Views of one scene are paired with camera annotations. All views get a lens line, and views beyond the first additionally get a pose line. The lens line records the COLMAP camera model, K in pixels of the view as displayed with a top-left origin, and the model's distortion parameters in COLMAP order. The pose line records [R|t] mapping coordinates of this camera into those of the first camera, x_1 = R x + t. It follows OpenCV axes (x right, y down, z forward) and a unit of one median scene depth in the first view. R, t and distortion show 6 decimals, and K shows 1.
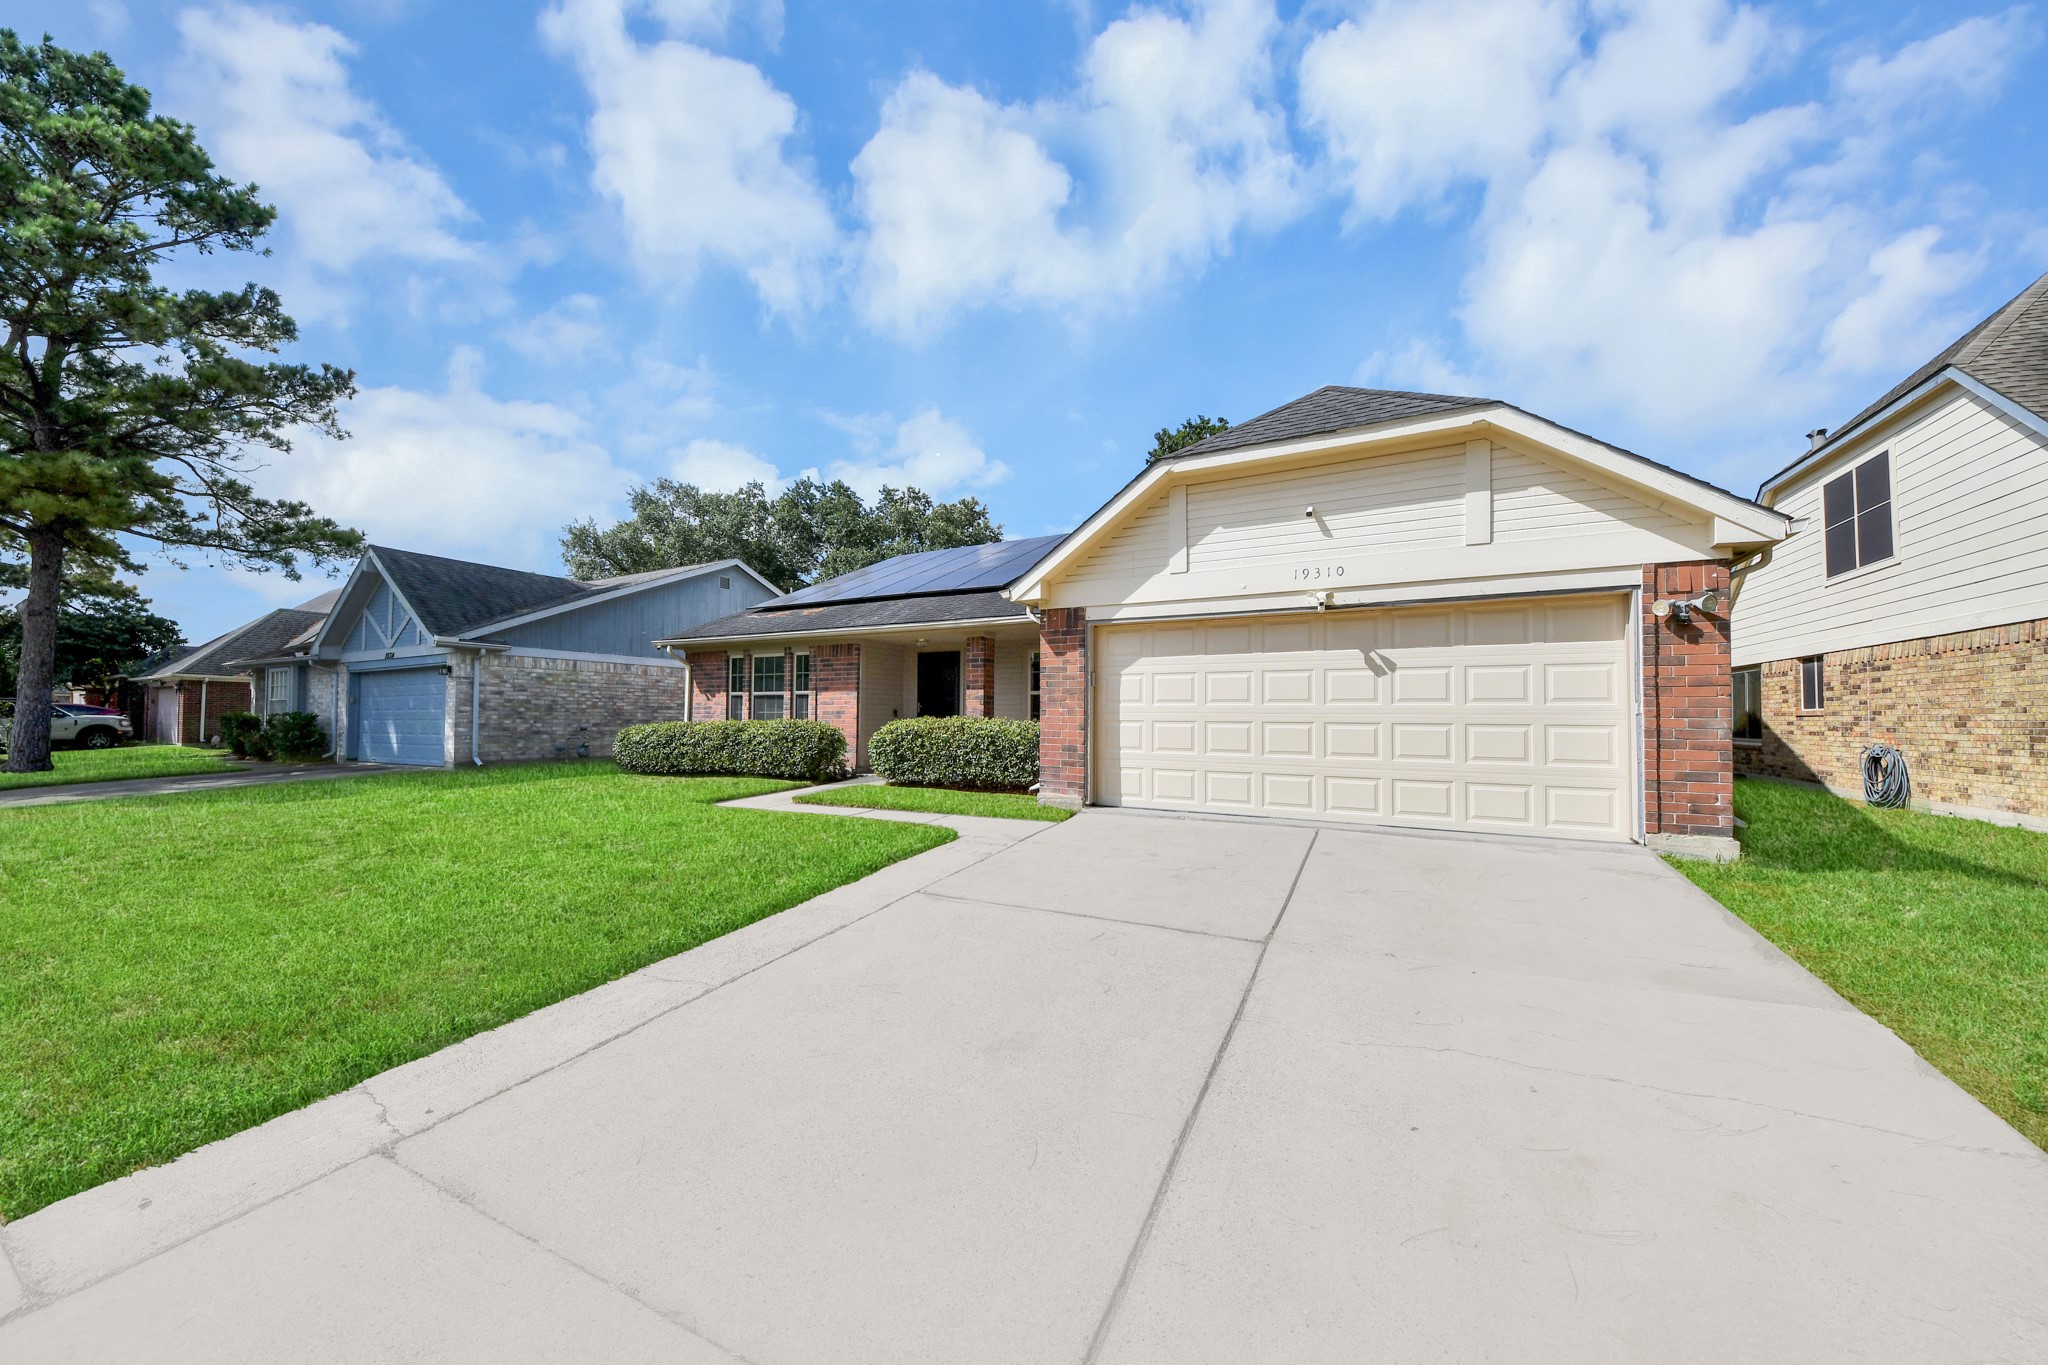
lens RADIAL K [[729.6, 0, 1032.7], [0, 729.6, 690.2], [0, 0, 1]] dist [0.001277, -0.010385]
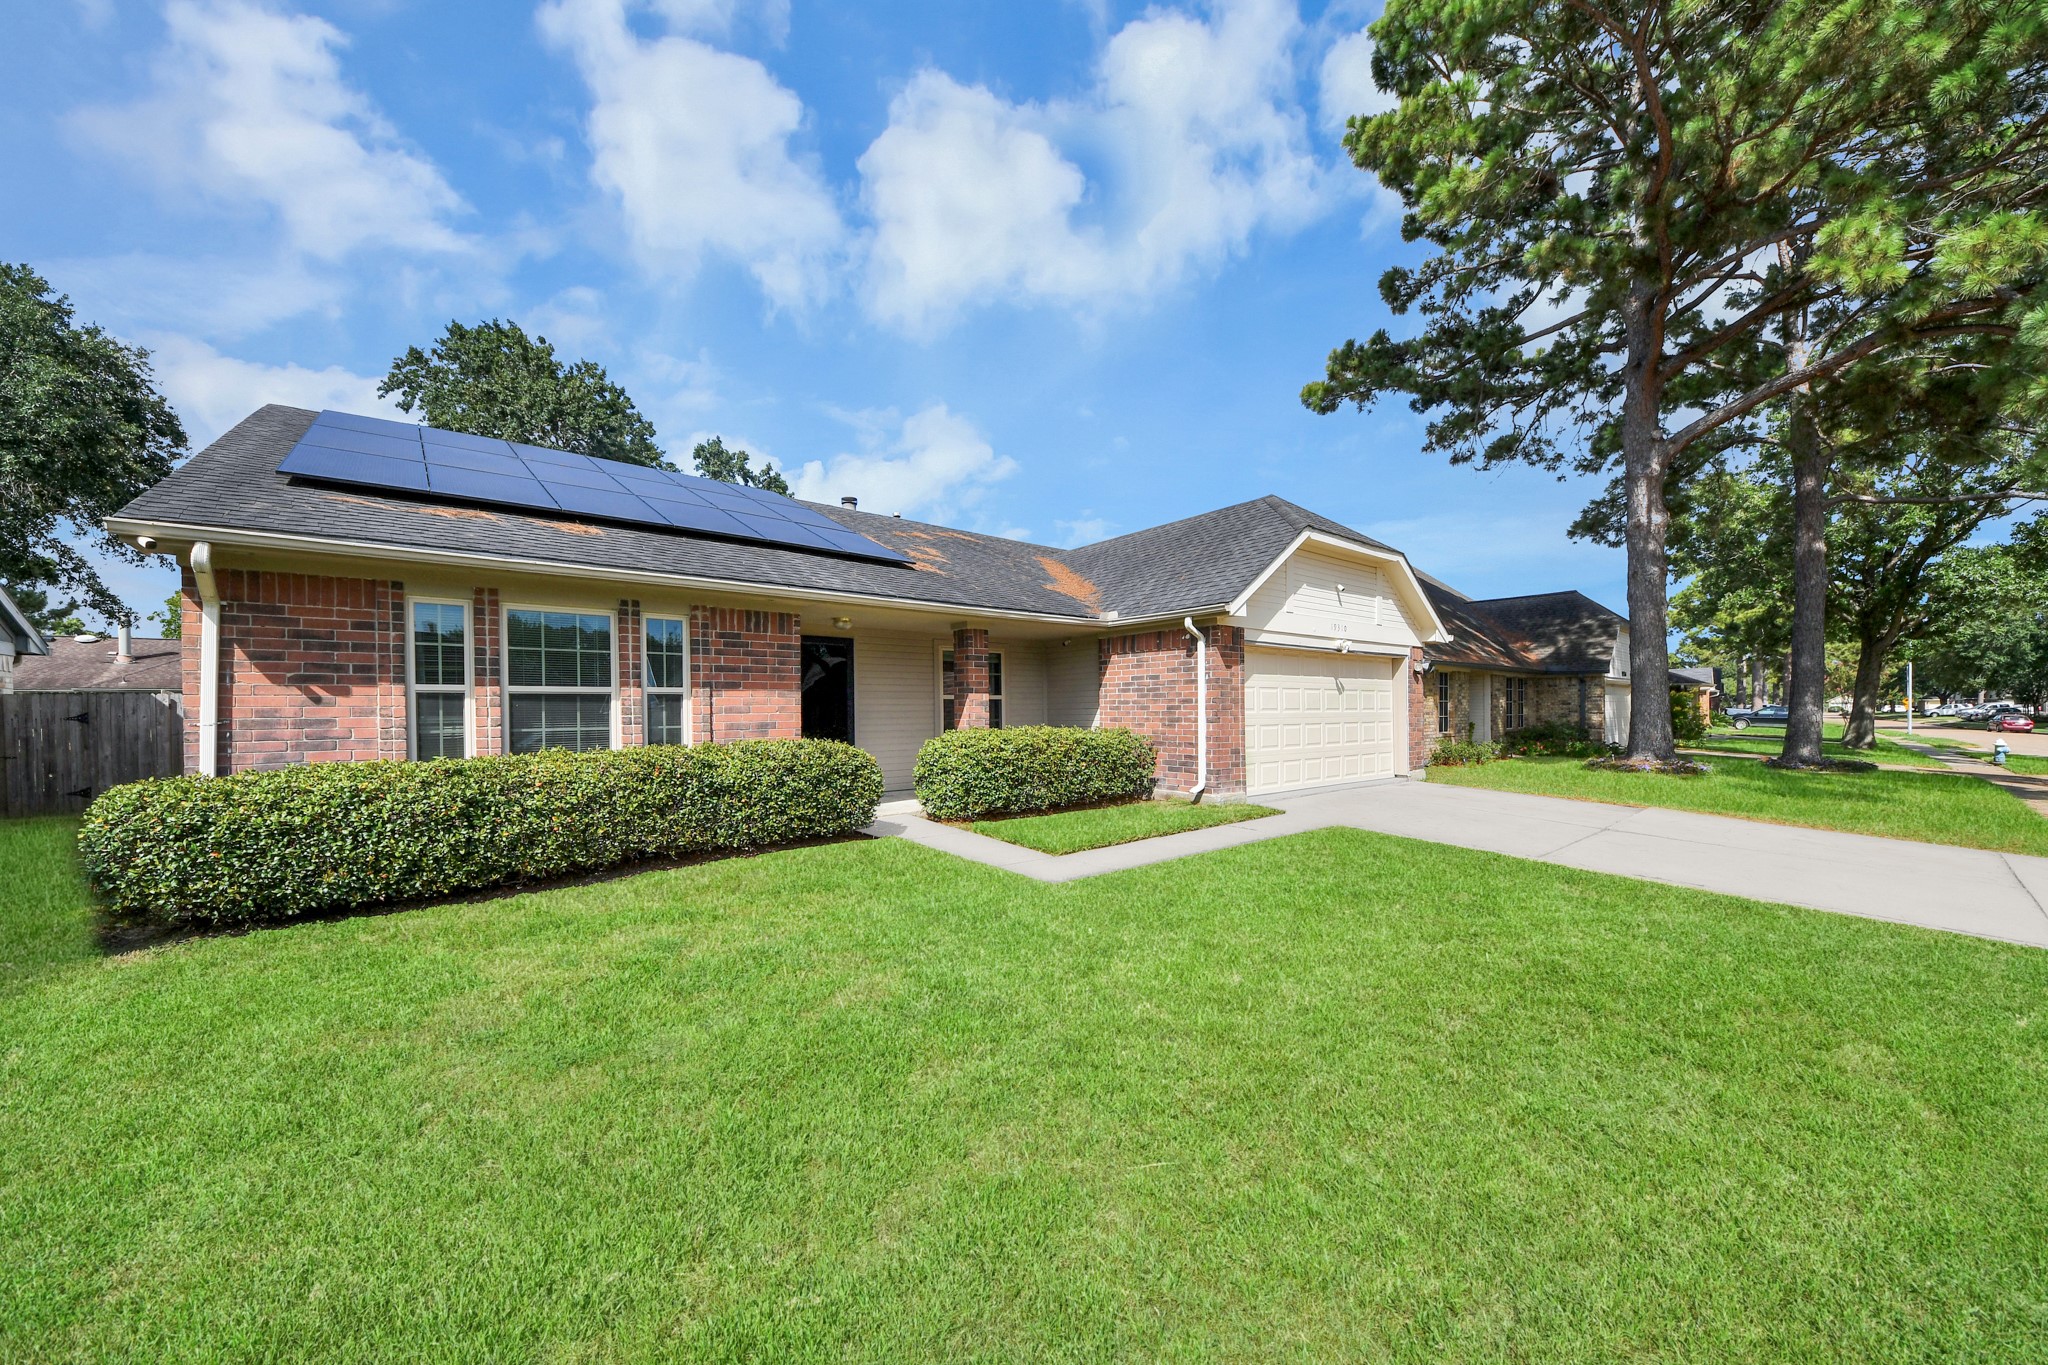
lens RADIAL K [[746.5, 0, 1045.8], [0, 746.5, 717.1], [0, 0, 1]] dist [-0.024752, -0.000075]
pose [[0.363036, -0.014674, 0.931659, -0.838065], [-0.022809, 0.999436, 0.024630, 0.003666], [-0.931496, -0.030192, 0.362497, 0.634887]]
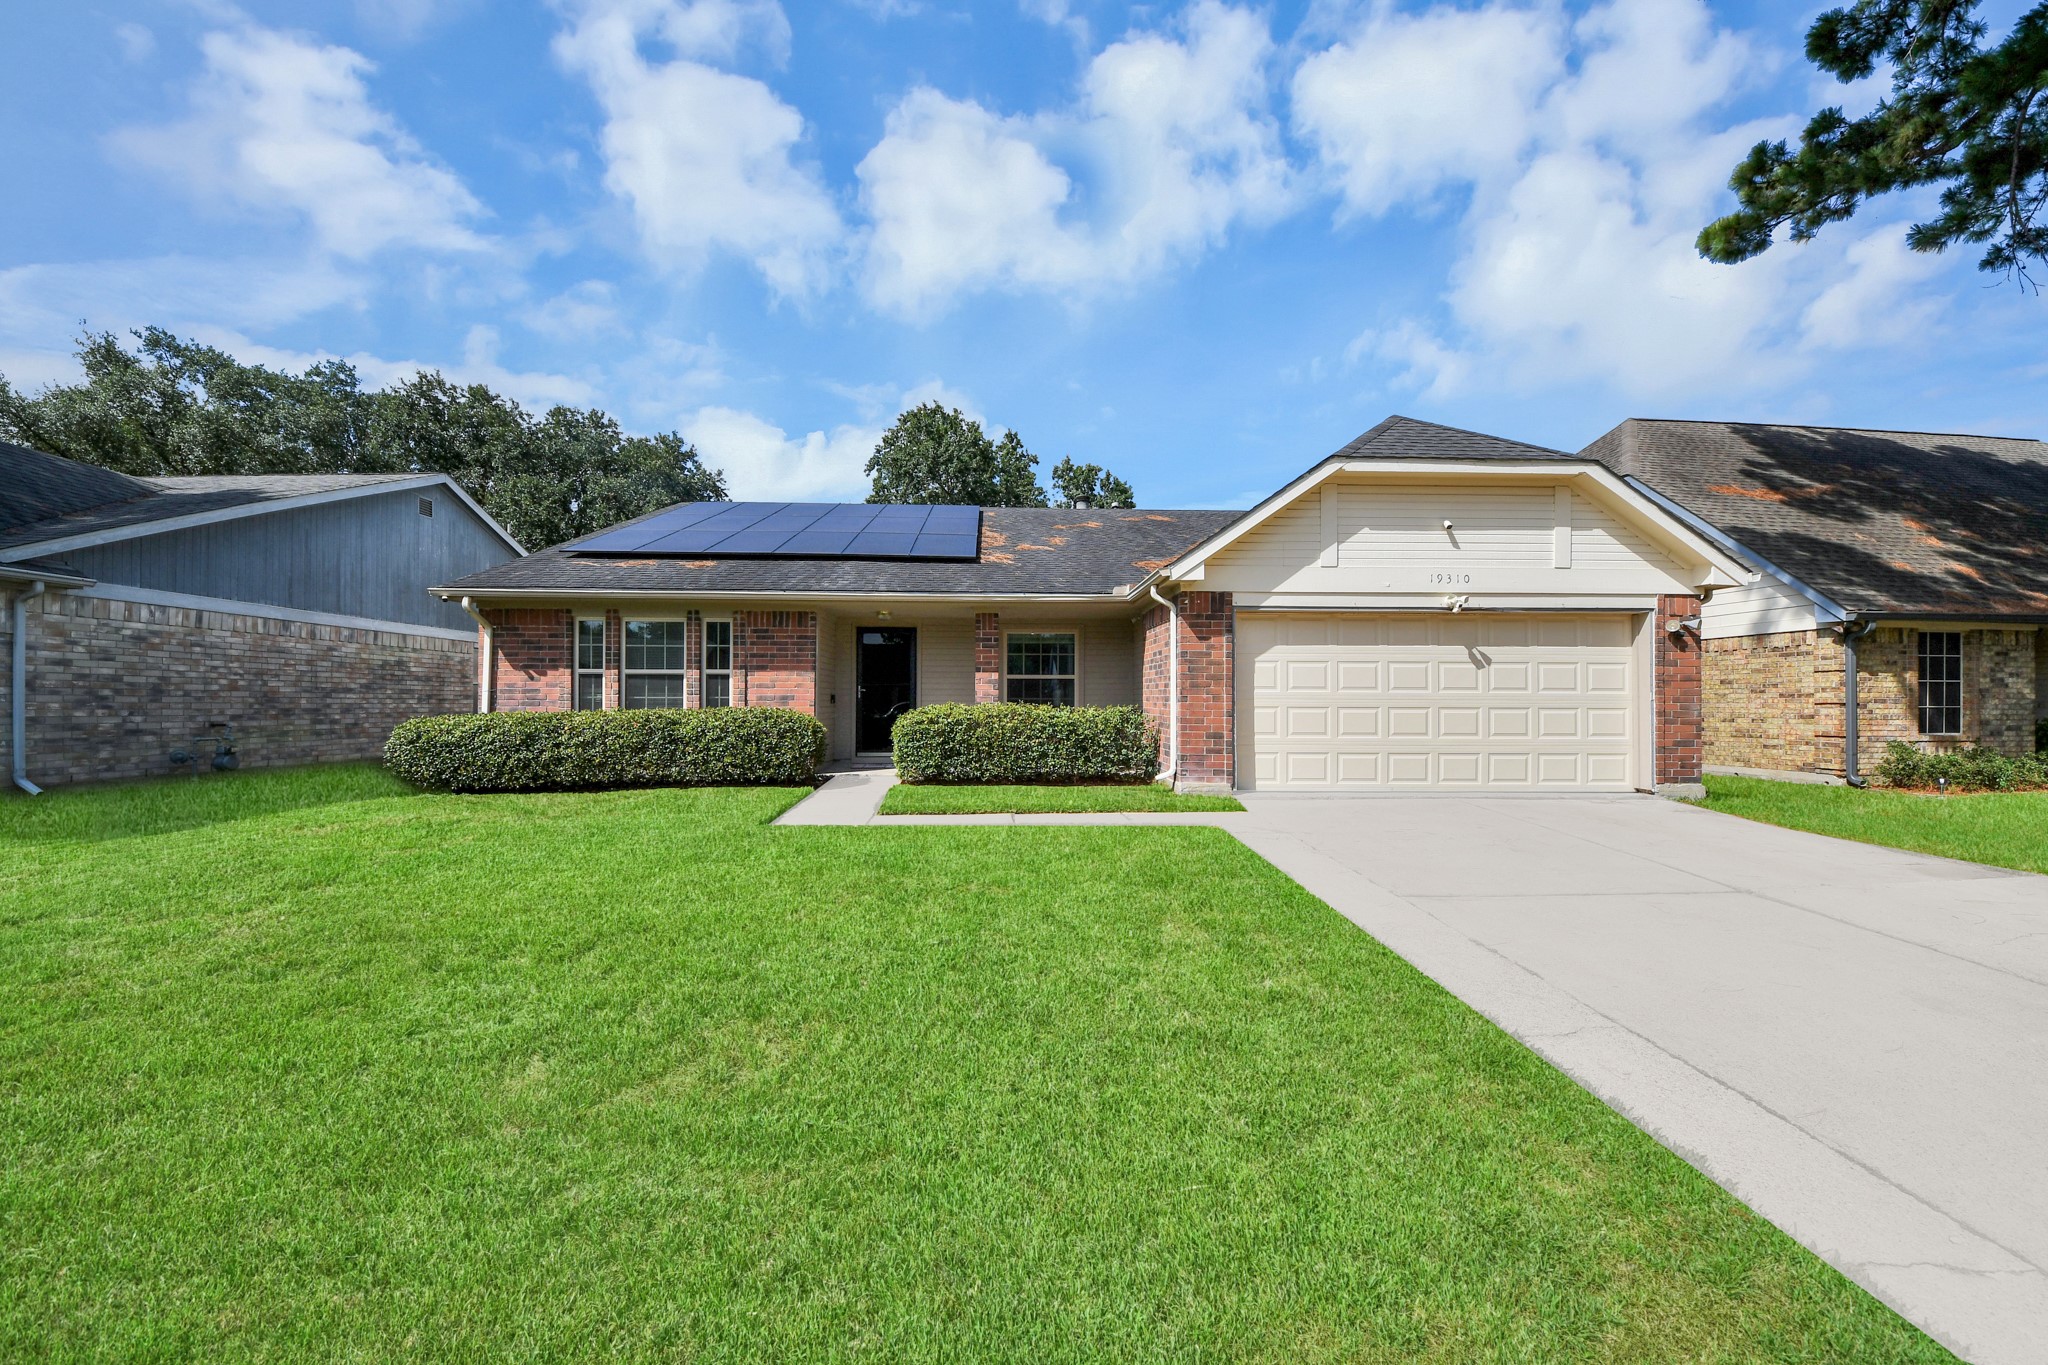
lens RADIAL K [[729.6, 0, 1032.7], [0, 729.6, 690.2], [0, 0, 1]] dist [0.001277, -0.010385]
pose [[0.862593, 0.003520, 0.505886, -0.485860], [-0.016170, 0.999657, 0.020616, 0.002039], [-0.505640, -0.025964, 0.862354, 0.208685]]
